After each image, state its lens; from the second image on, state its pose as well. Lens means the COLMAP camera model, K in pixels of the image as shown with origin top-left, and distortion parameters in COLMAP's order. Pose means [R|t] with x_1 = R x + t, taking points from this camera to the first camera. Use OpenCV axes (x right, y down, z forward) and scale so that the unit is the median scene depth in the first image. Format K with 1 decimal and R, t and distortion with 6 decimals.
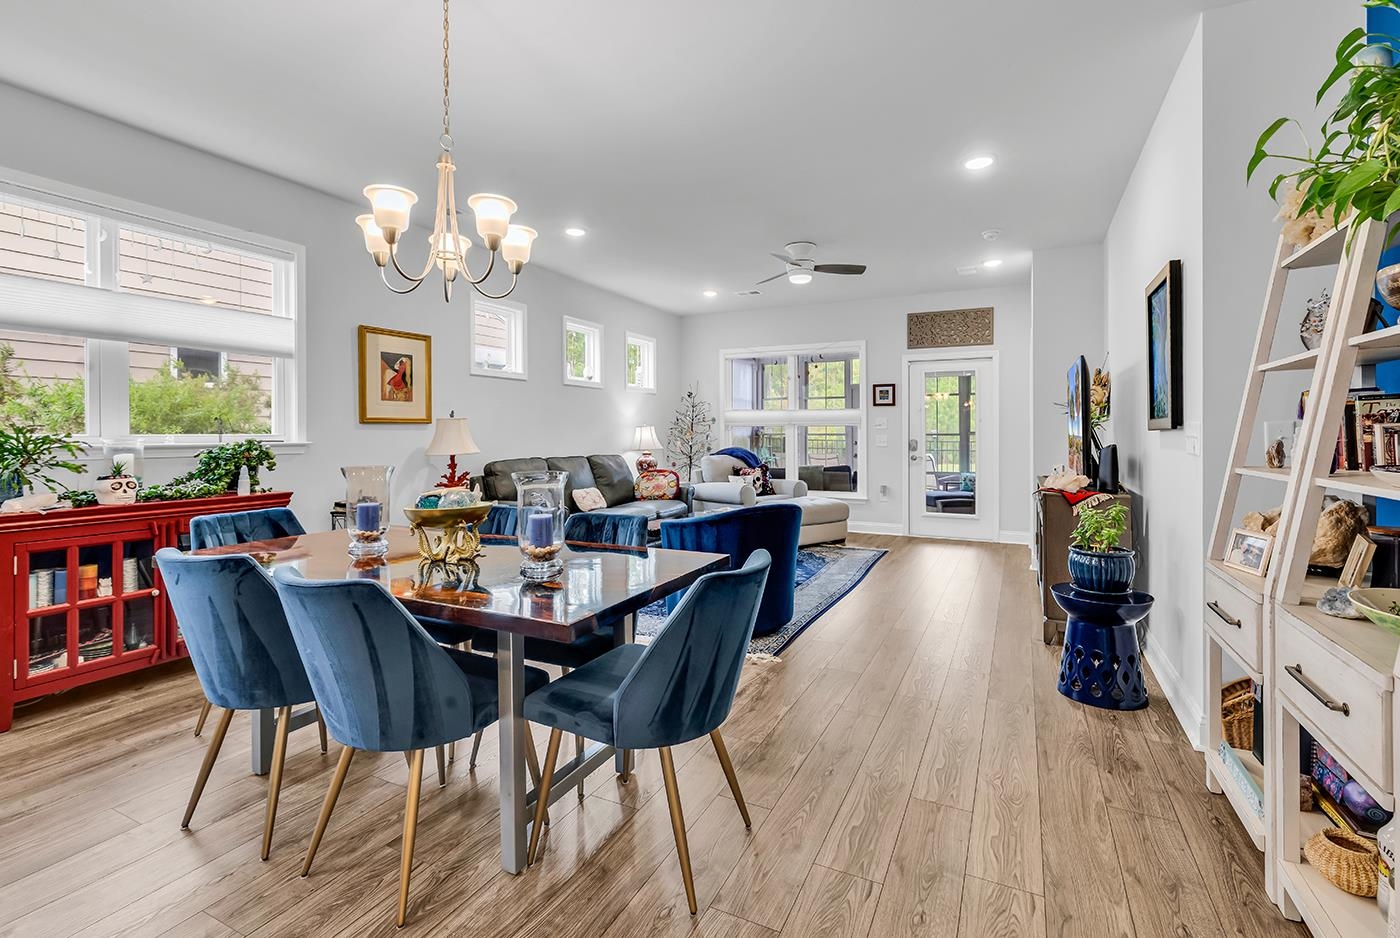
lens RADIAL K [[670.3, 0, 700.9], [0, 670.3, 436.2], [0, 0, 1]] dist [0.000493, -0.000218]
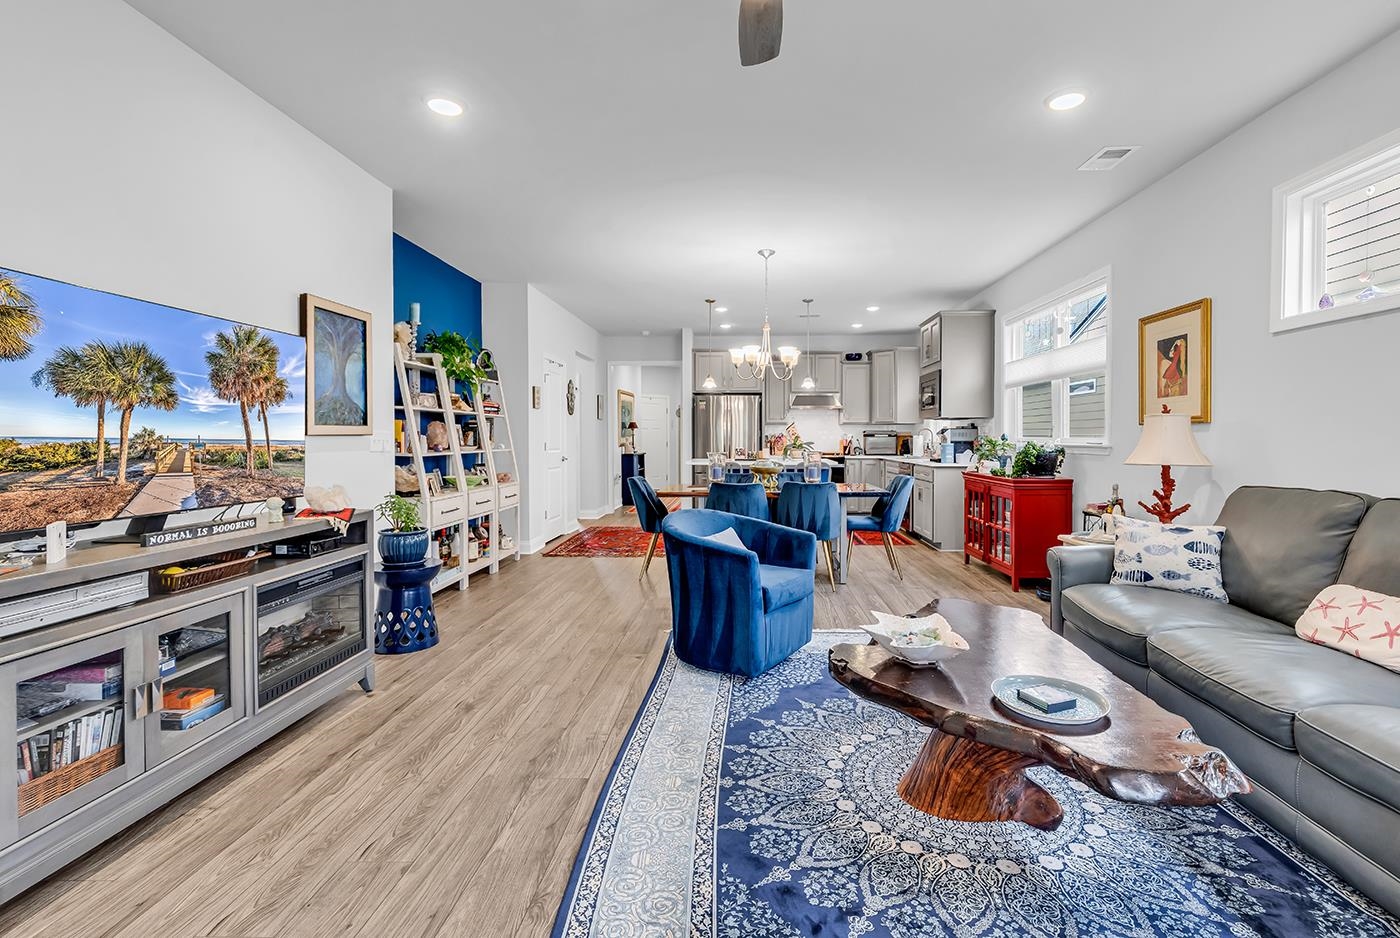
lens RADIAL K [[602.2, 0, 743.6], [0, 602.2, 468.5], [0, 0, 1]] dist [0.008088, -0.000386]
pose [[-0.907627, 0.022401, -0.419178, 0.309703], [0.001193, 0.998709, 0.050788, -0.003871], [0.419775, 0.045596, -0.906482, 1.408571]]
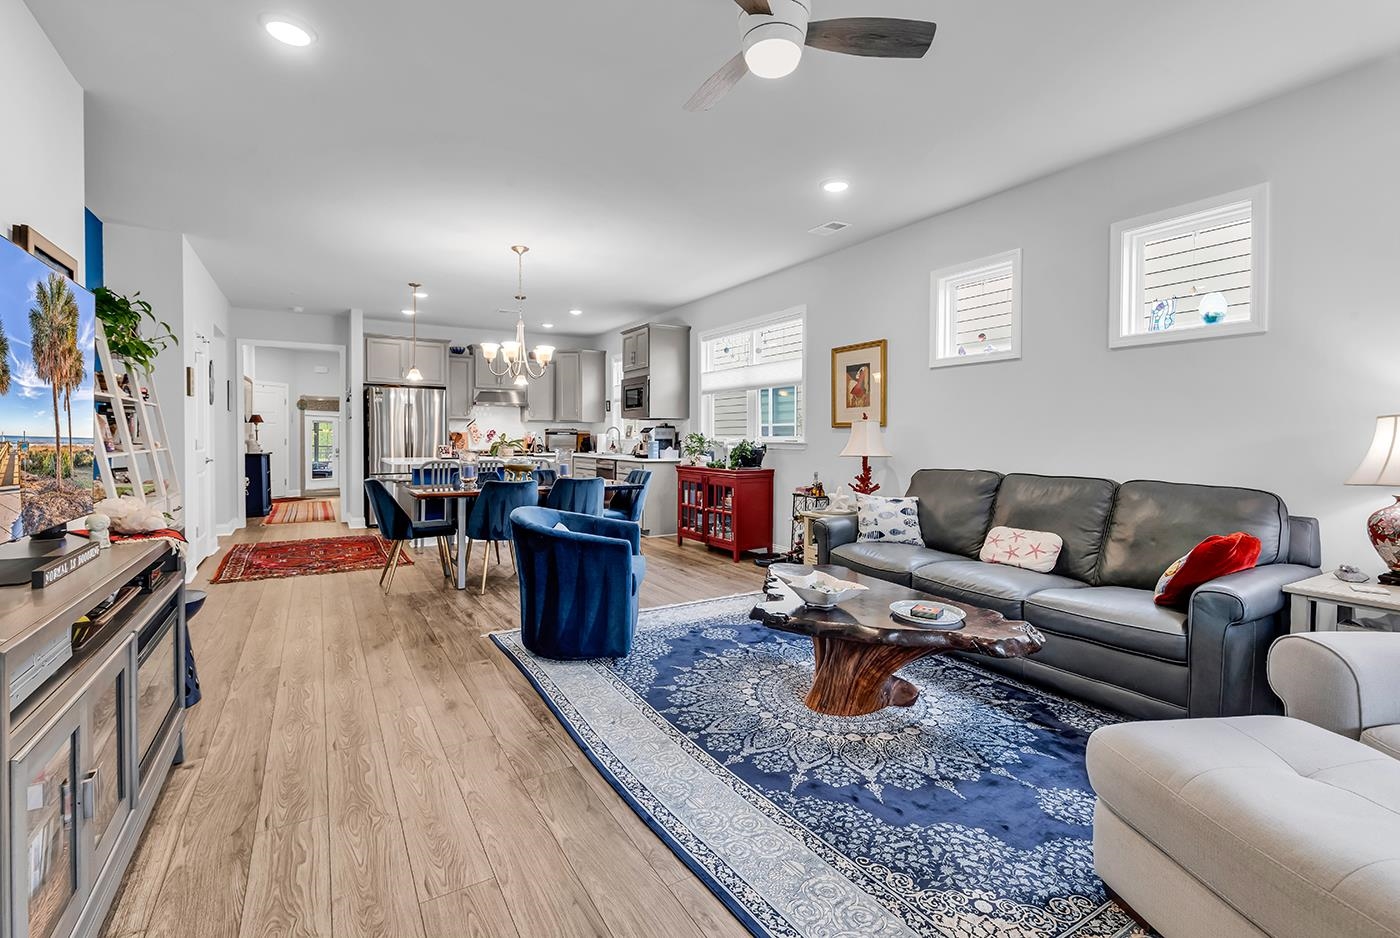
lens RADIAL K [[604.0, 0, 675.5], [0, 604.0, 469.3], [0, 0, 1]] dist [0.016070, -0.000091]
pose [[-0.574023, 0.043919, -0.817661, 0.535355], [-0.003317, 0.998428, 0.055957, -0.004650], [0.818833, 0.034833, -0.572974, 1.297651]]
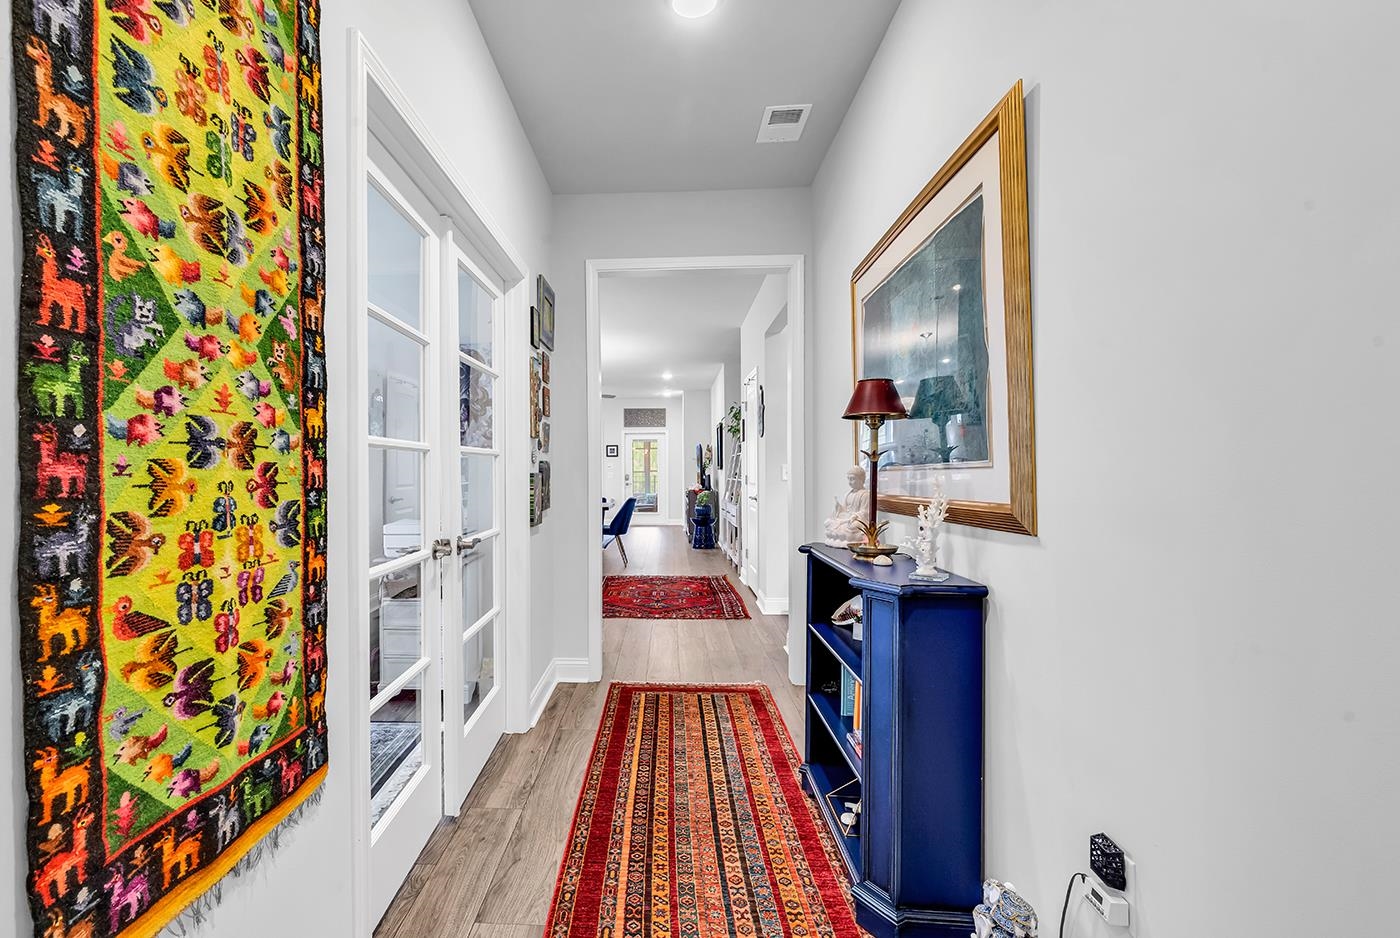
lens RADIAL K [[634.1, 0, 672.6], [0, 634.1, 468.4], [0, 0, 1]] dist [-0.001271, -0.000686]
pose [[0.901092, -0.001285, 0.433625, -0.520335], [0.006667, 0.999918, -0.010893, 0.011996], [-0.433576, 0.012706, 0.901027, -1.016392]]
